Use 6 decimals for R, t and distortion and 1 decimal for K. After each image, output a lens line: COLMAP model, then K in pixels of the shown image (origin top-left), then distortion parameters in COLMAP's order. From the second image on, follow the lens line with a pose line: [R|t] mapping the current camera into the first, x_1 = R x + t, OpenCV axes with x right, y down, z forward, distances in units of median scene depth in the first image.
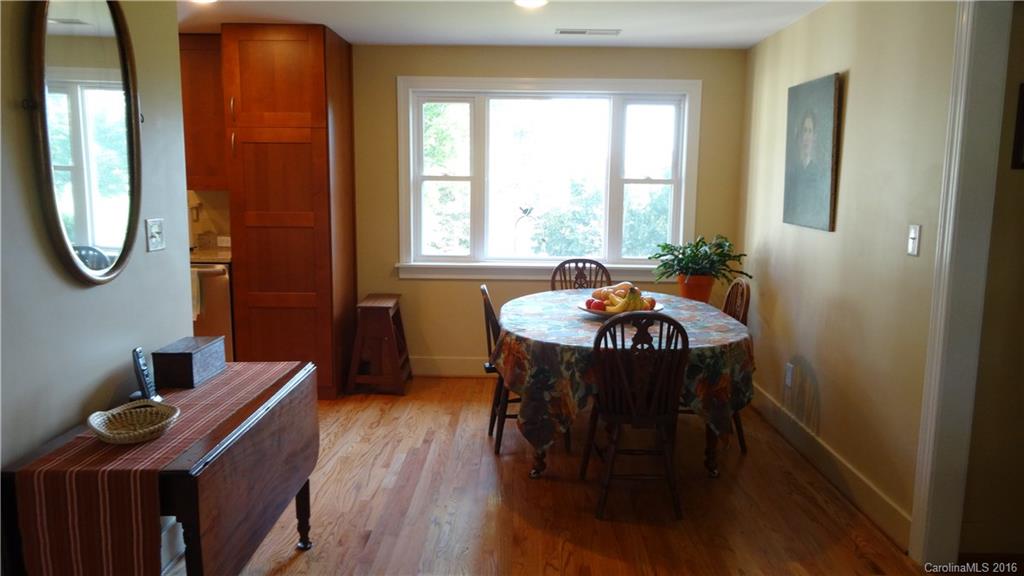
lens RADIAL K [[738.8, 0, 514.7], [0, 738.8, 286.9], [0, 0, 1]] dist [0.005913, -0.003885]
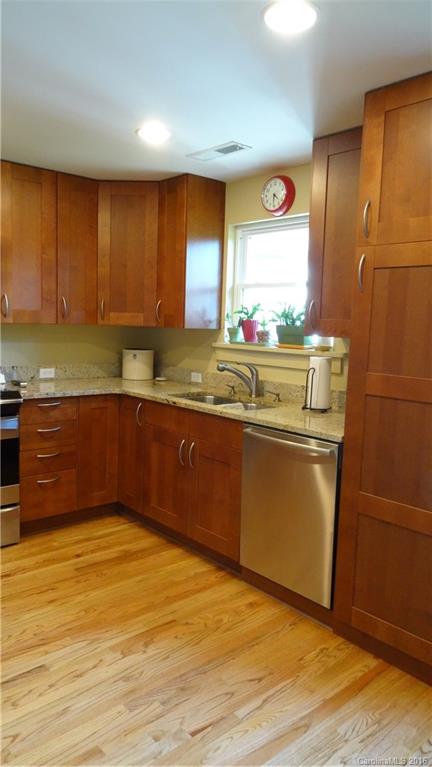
lens RADIAL K [[553.4, 0, 219.1], [0, 553.4, 382.0], [0, 0, 1]] dist [0.005913, -0.003885]
pose [[0.677377, 0.097717, -0.729117, -0.136069], [-0.132238, 0.991168, 0.009984, -0.119773], [0.723653, 0.089654, 0.684316, 0.841471]]
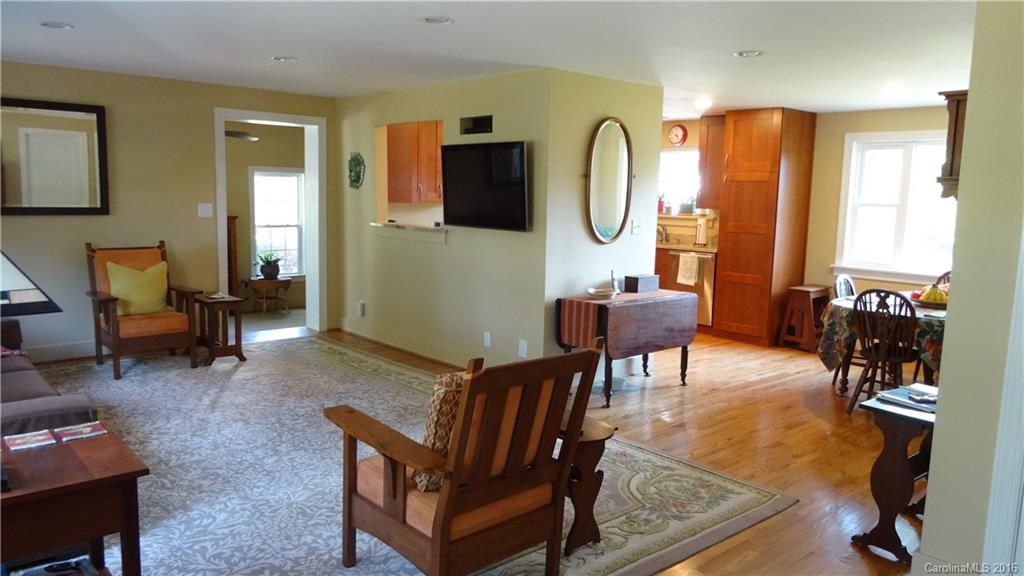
lens RADIAL K [[738.8, 0, 510.3], [0, 738.8, 292.4], [0, 0, 1]] dist [0.005913, -0.003885]
pose [[0.673617, 0.109051, -0.730991, 0.790239], [-0.125022, 0.991614, 0.032722, 0.087810], [0.728429, 0.069348, 0.681602, -0.690910]]
